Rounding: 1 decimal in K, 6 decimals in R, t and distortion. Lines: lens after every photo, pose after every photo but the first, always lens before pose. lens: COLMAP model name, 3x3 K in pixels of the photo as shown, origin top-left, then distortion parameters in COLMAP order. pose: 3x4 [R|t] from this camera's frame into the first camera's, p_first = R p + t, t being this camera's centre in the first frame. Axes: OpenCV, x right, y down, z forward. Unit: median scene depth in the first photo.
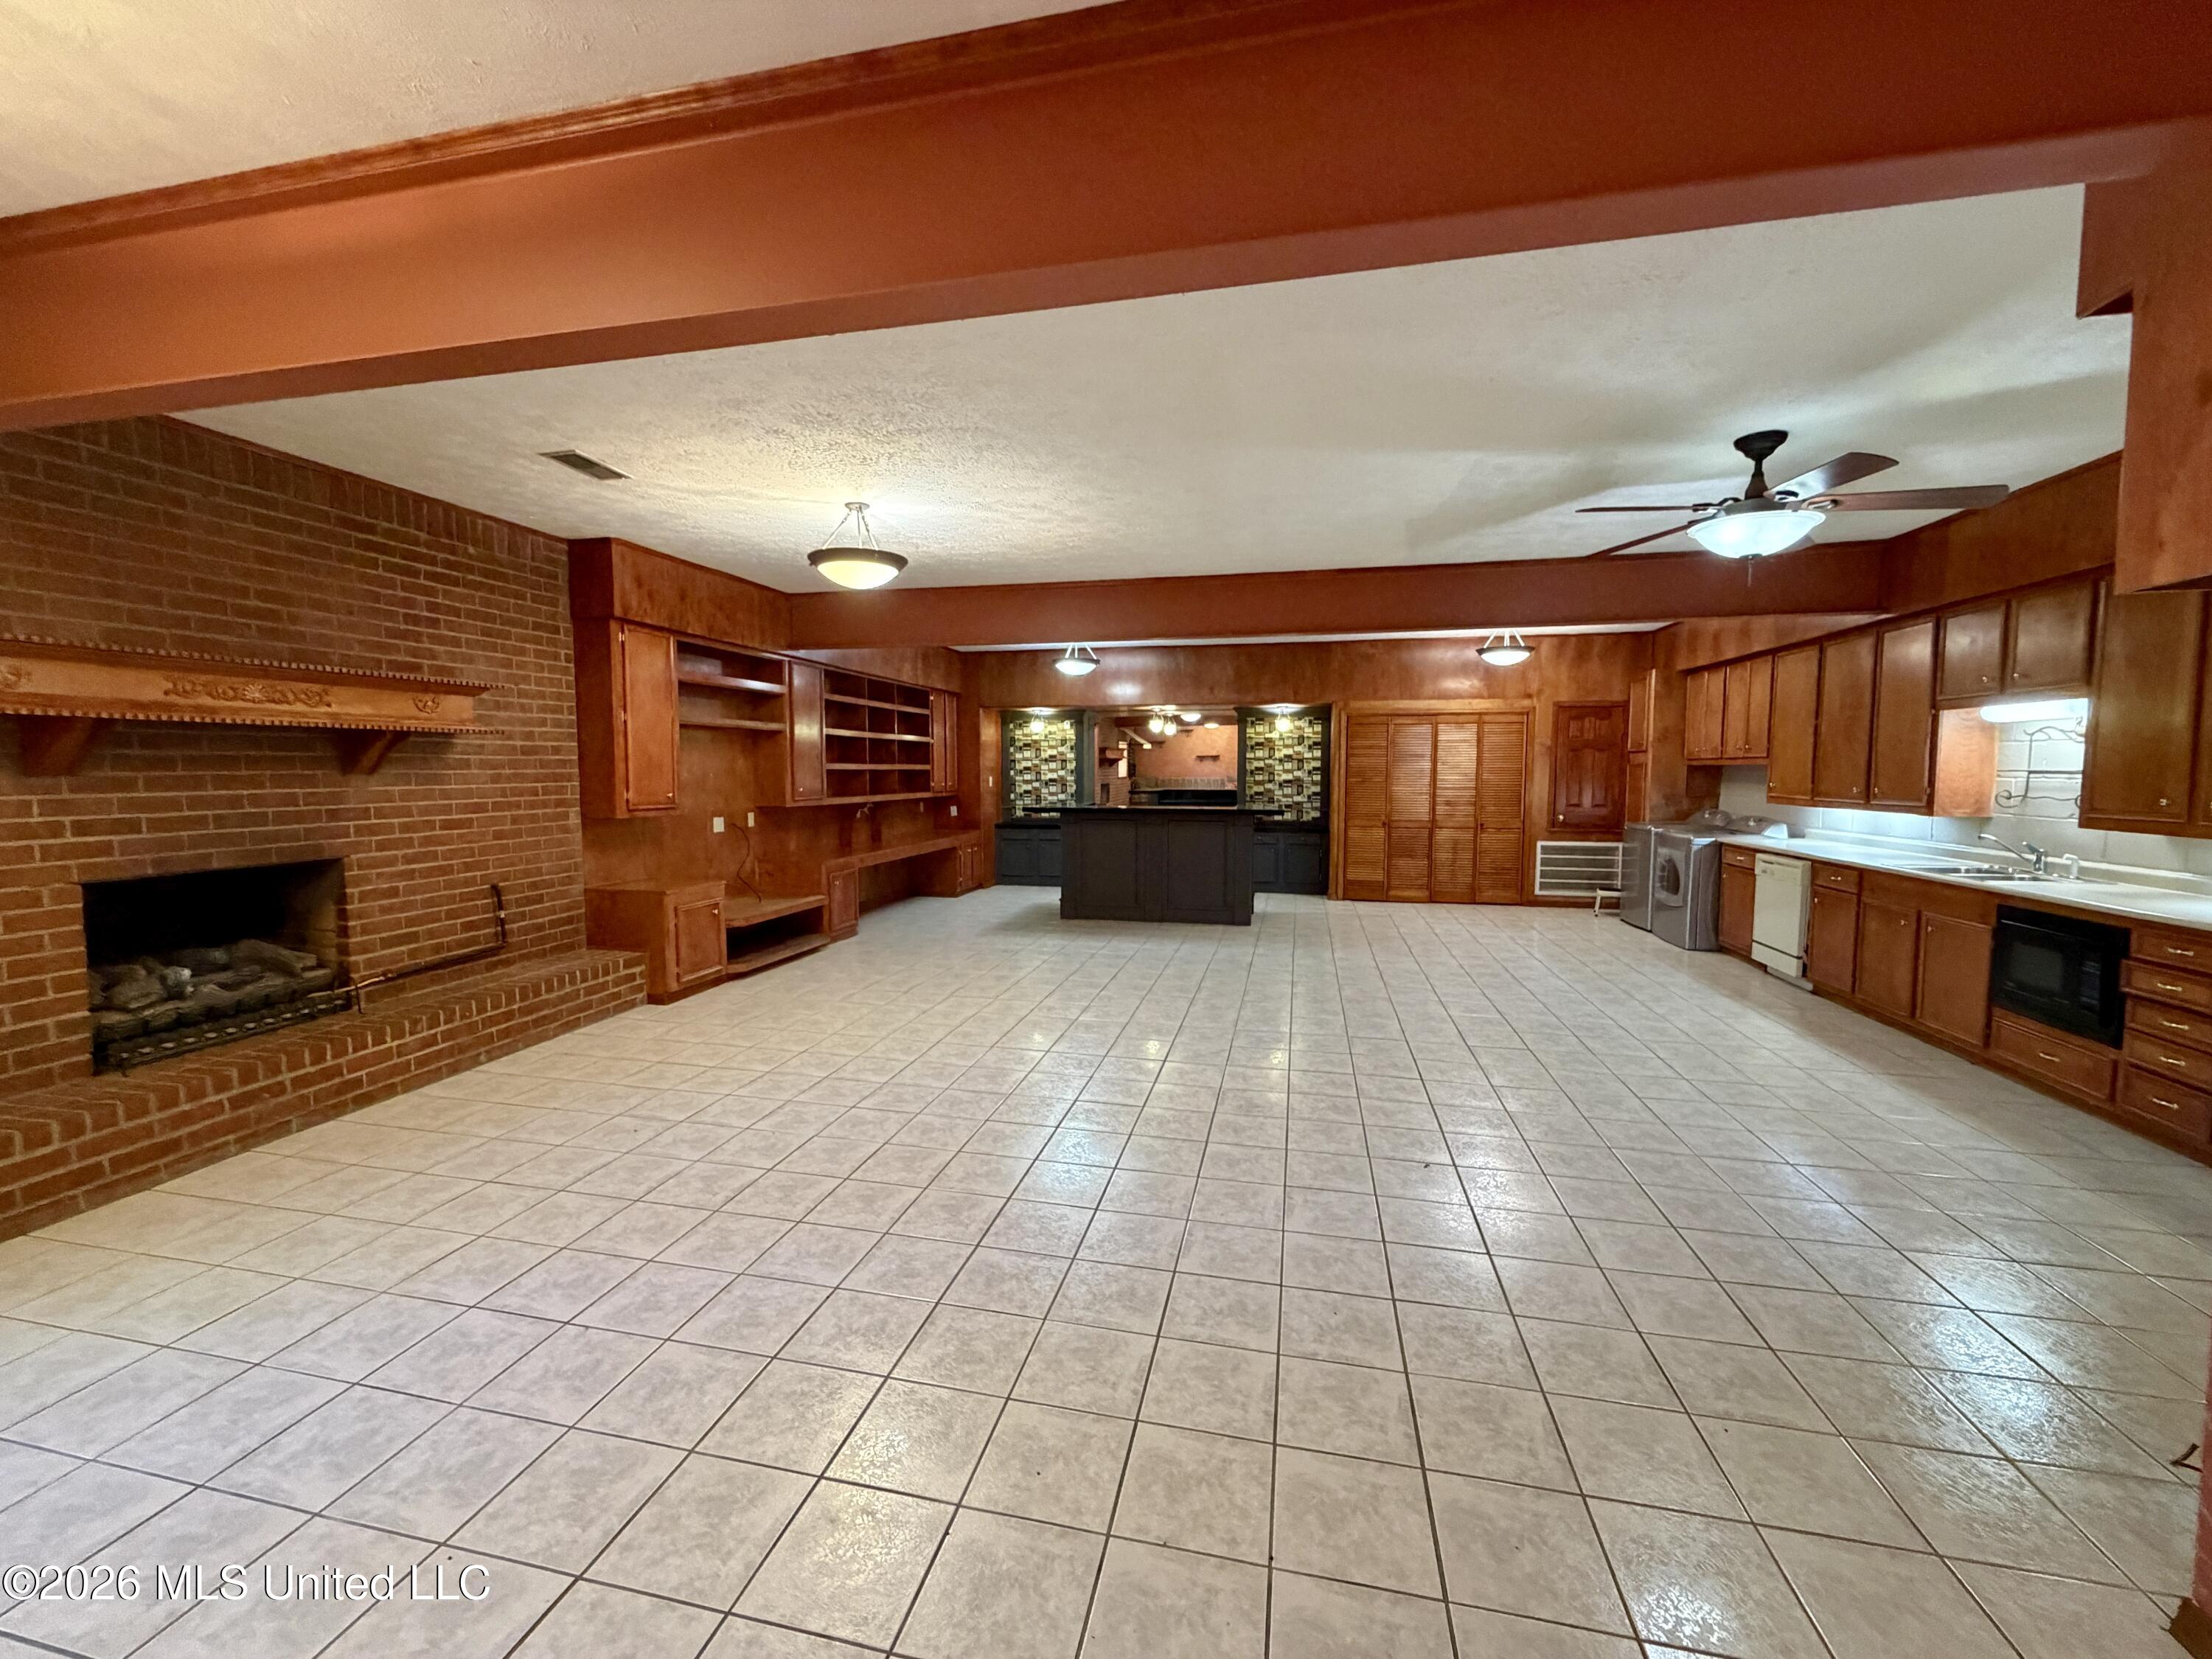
lens RADIAL K [[880.5, 0, 1104.1], [0, 880.5, 831.0], [0, 0, 1]] dist [0.000570, 0.000133]
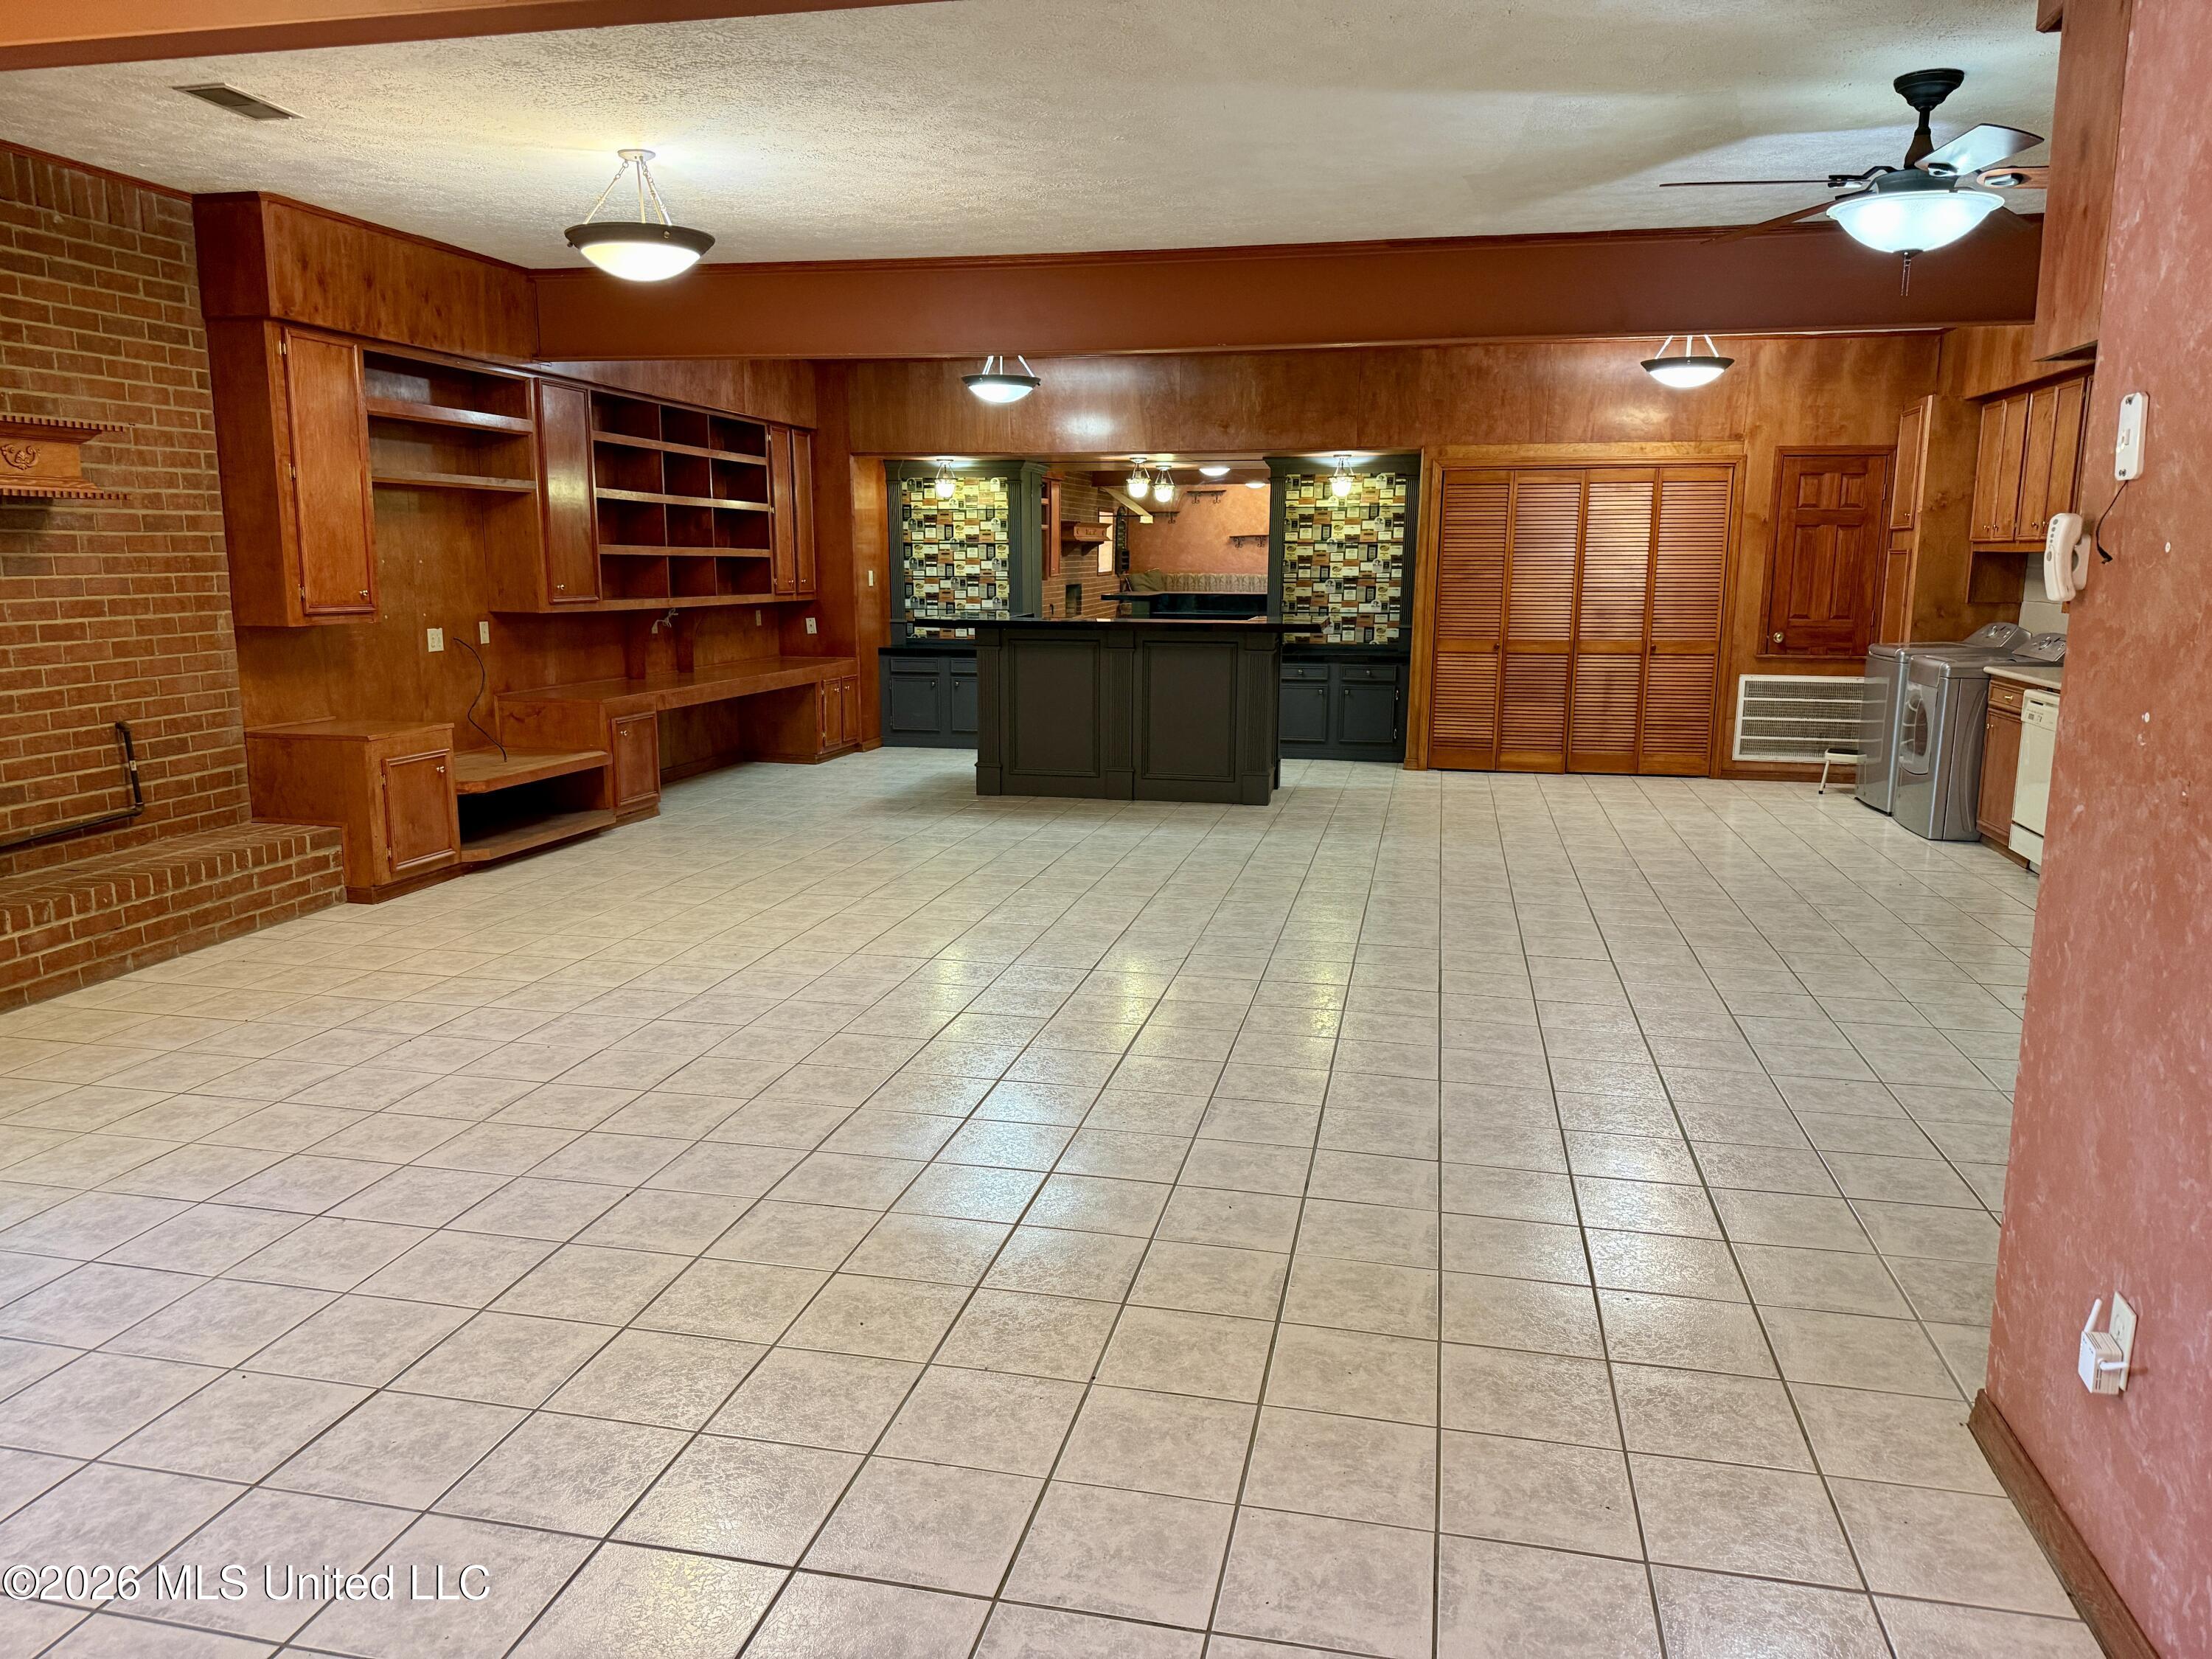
lens RADIAL K [[1546.8, 0, 1099.8], [0, 1546.8, 831.0], [0, 0, 1]] dist [0.072856, -0.093247]
pose [[0.999989, 0.003025, 0.003539, 0.051115], [-0.003375, 0.994631, 0.103431, 0.012918], [-0.003207, -0.103442, 0.994630, -0.176098]]
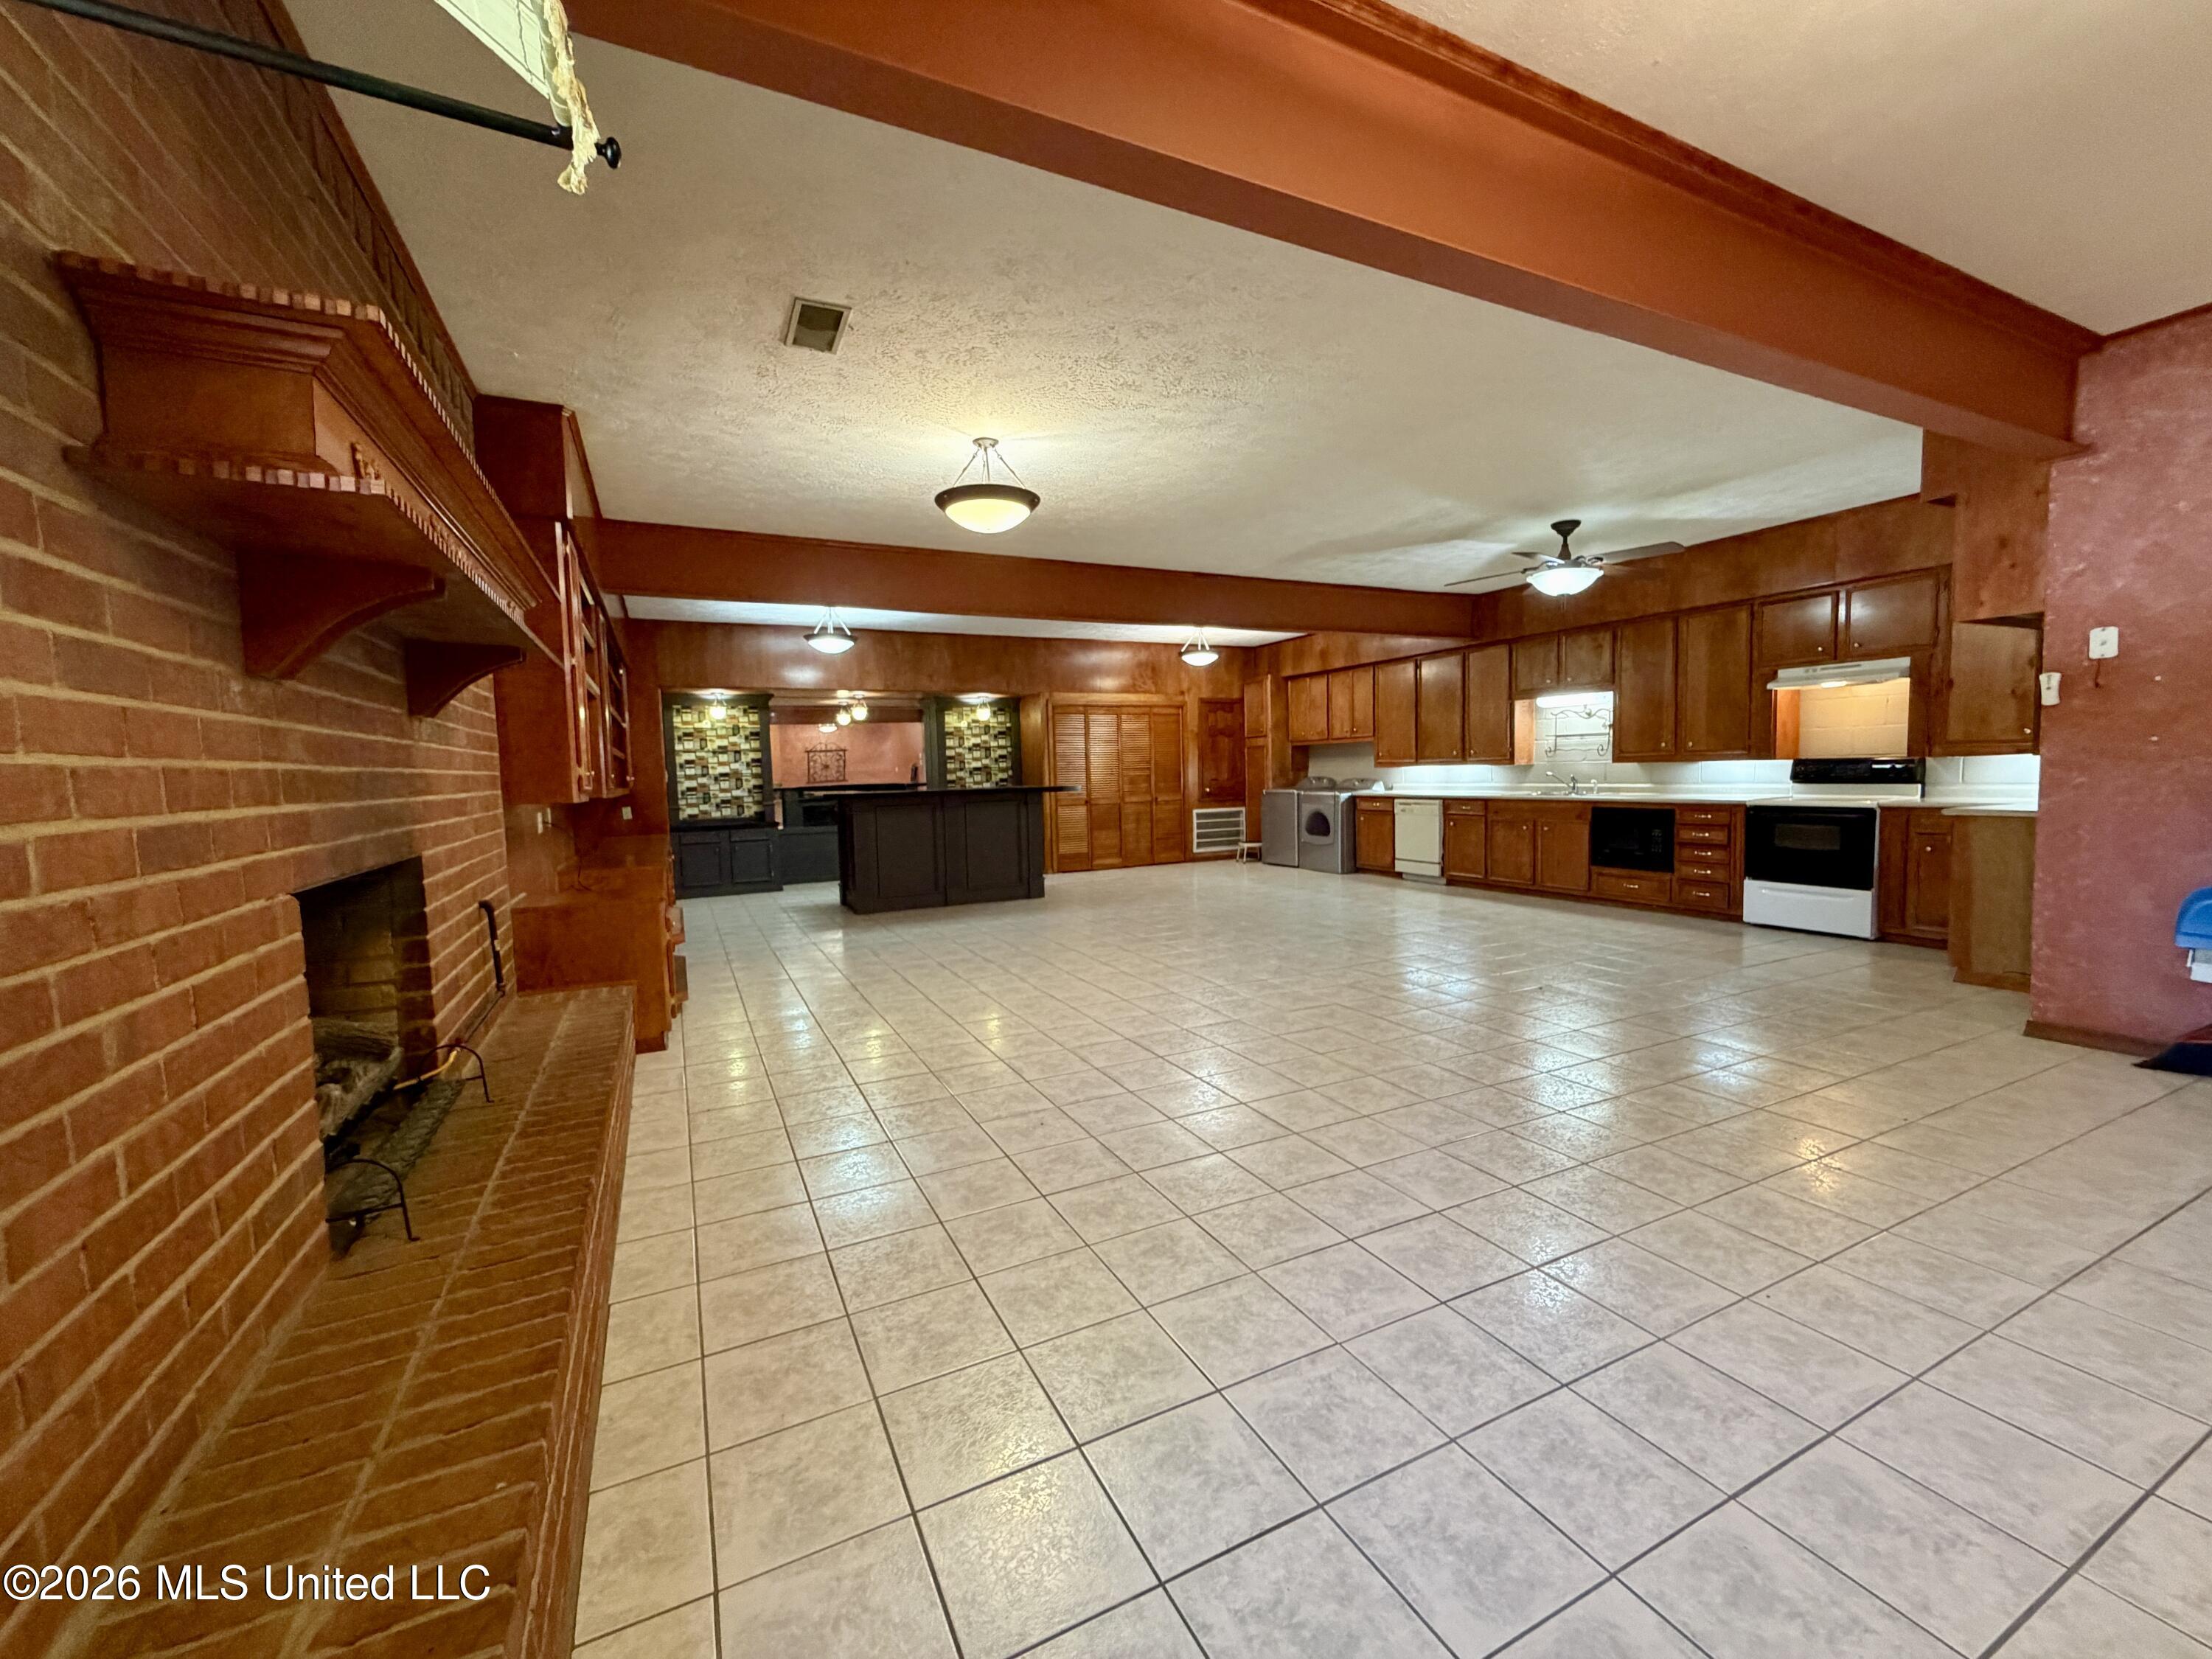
lens RADIAL K [[880.5, 0, 1101.3], [0, 880.5, 831.0], [0, 0, 1]] dist [0.000570, 0.000133]
pose [[0.780821, -0.063553, 0.621514, -0.589183], [0.071496, 0.997367, 0.012164, 0.026849], [-0.620650, 0.034938, 0.783309, 0.160084]]
